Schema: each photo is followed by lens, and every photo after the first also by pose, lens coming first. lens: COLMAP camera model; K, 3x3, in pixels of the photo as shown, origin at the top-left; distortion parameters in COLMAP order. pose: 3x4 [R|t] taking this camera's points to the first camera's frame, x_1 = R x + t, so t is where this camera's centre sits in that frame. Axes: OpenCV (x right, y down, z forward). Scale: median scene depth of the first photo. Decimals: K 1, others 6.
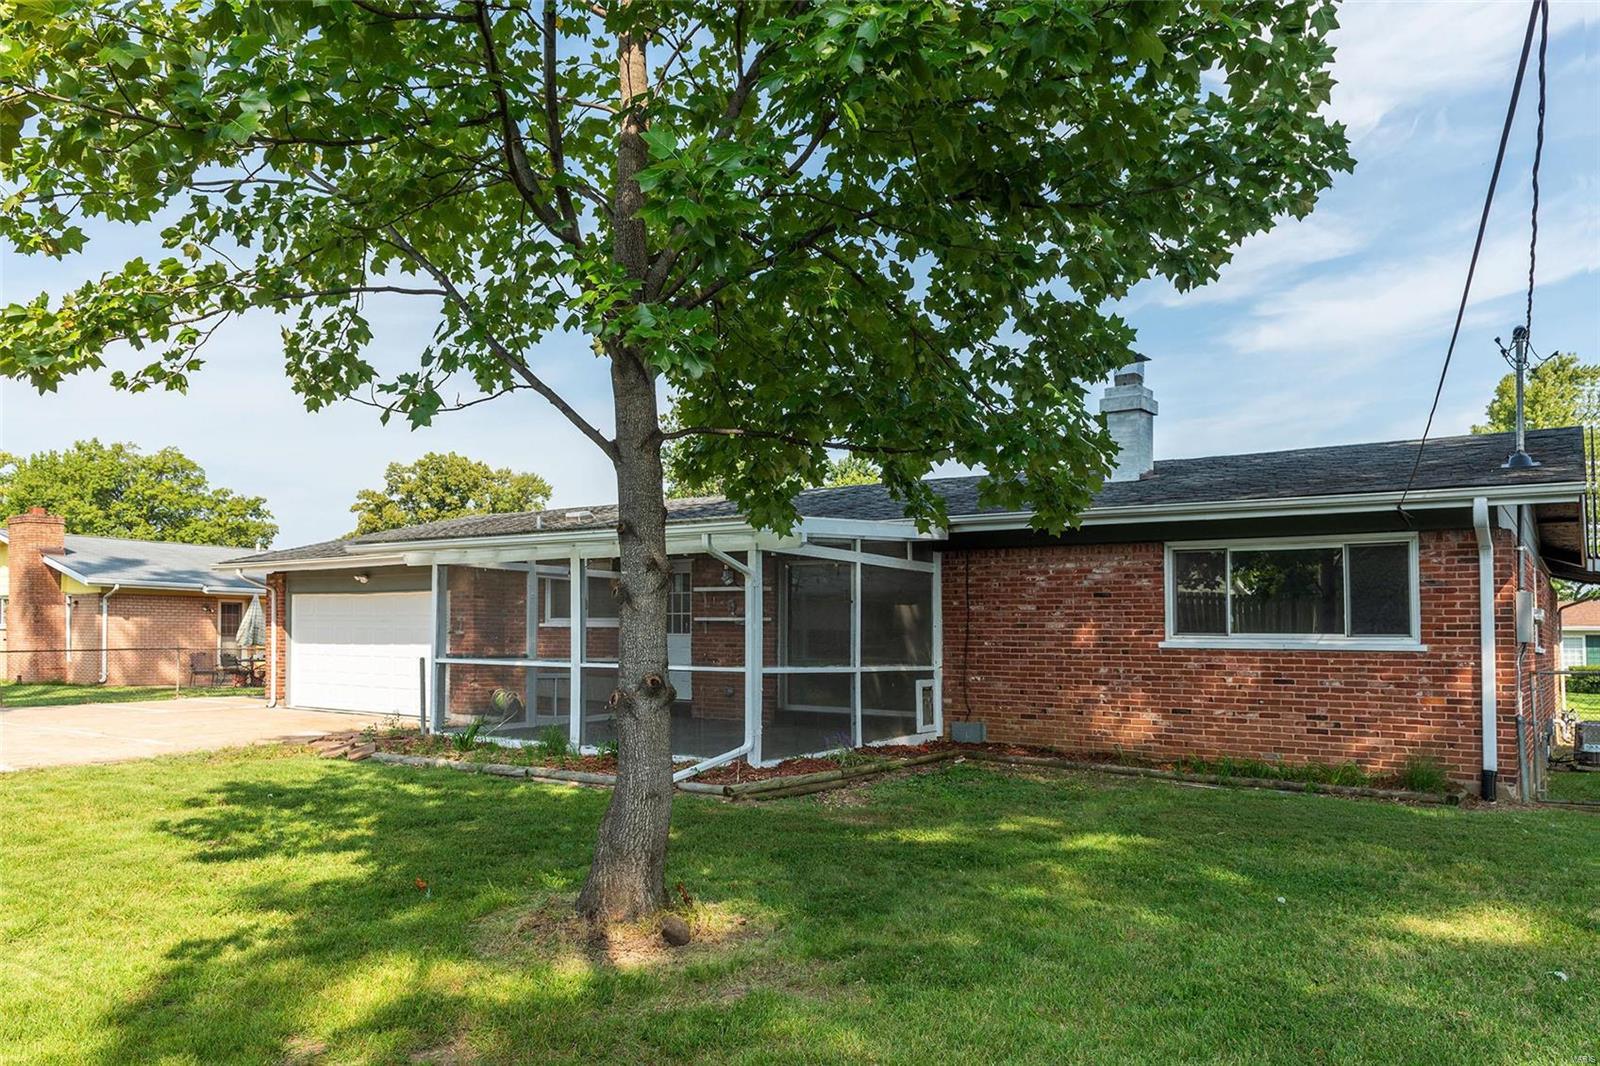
lens RADIAL K [[1088.0, 0, 800.0], [0, 1088.0, 533.0], [0, 0, 1]] dist [-0.000385, -0.005452]
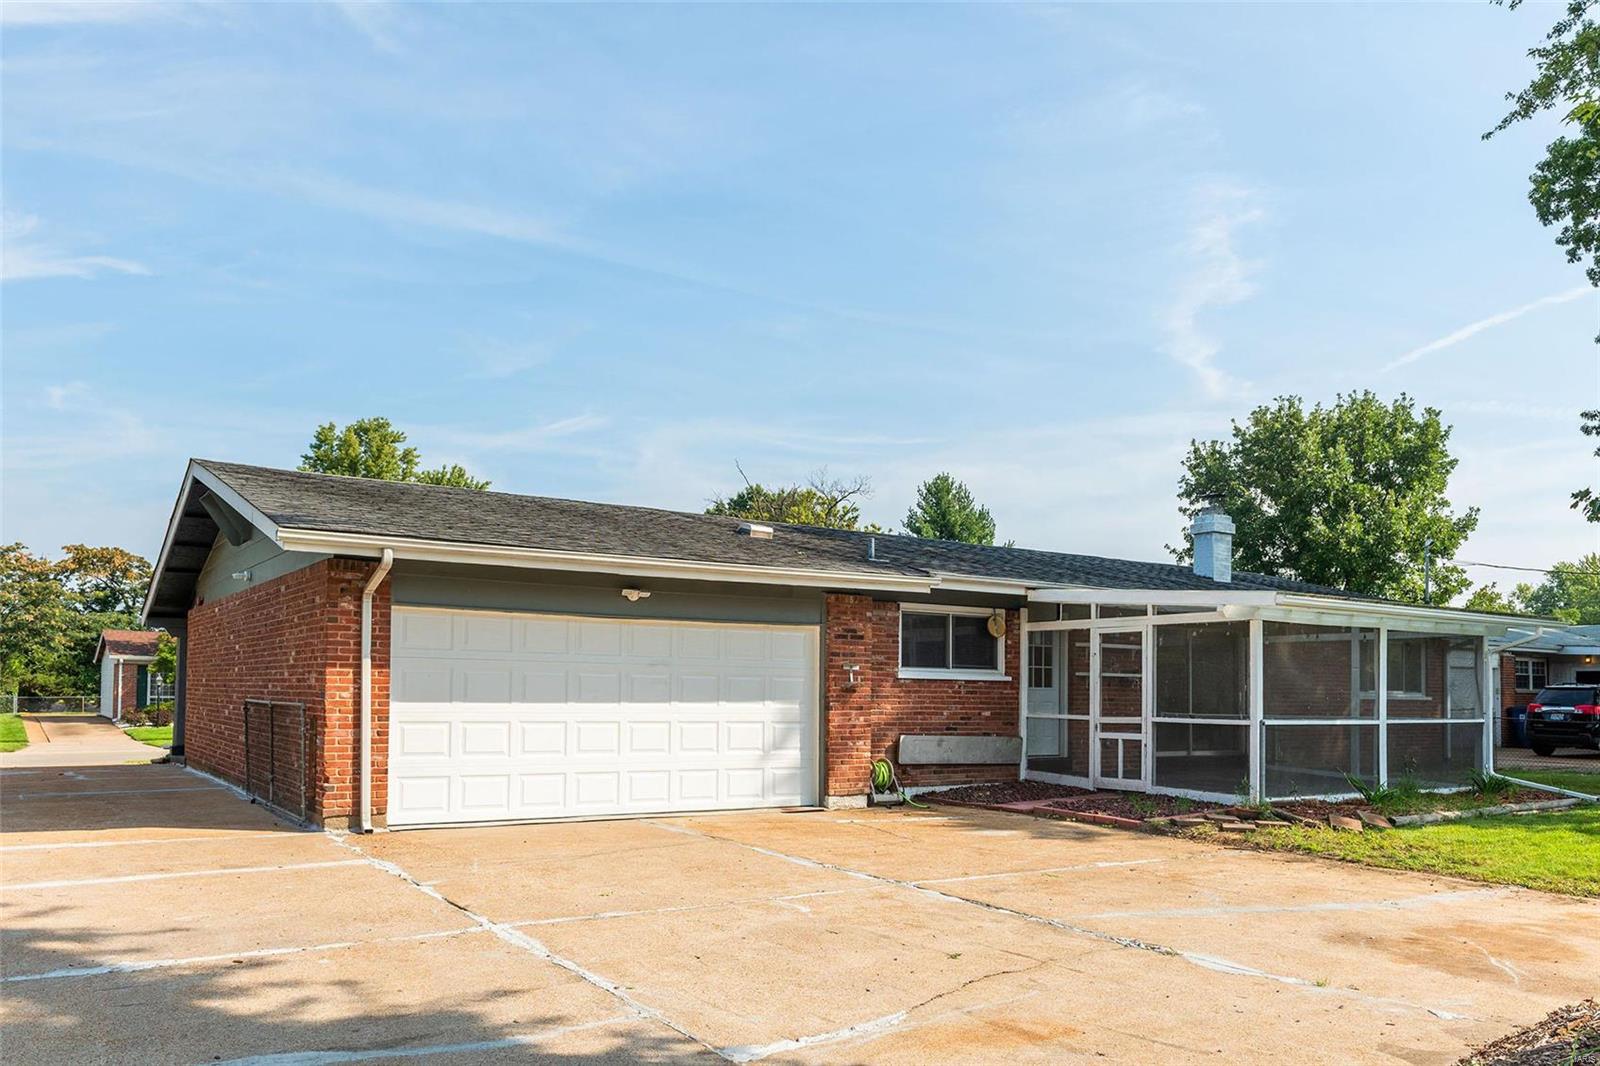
lens RADIAL K [[1186.6, 0, 800.0], [0, 1186.6, 533.0], [0, 0, 1]] dist [0.068645, 0.000988]
pose [[0.394679, 0.116362, 0.911421, -1.169125], [-0.094373, 0.991836, -0.085762, 0.069307], [-0.913960, -0.052165, 0.402438, 0.795017]]
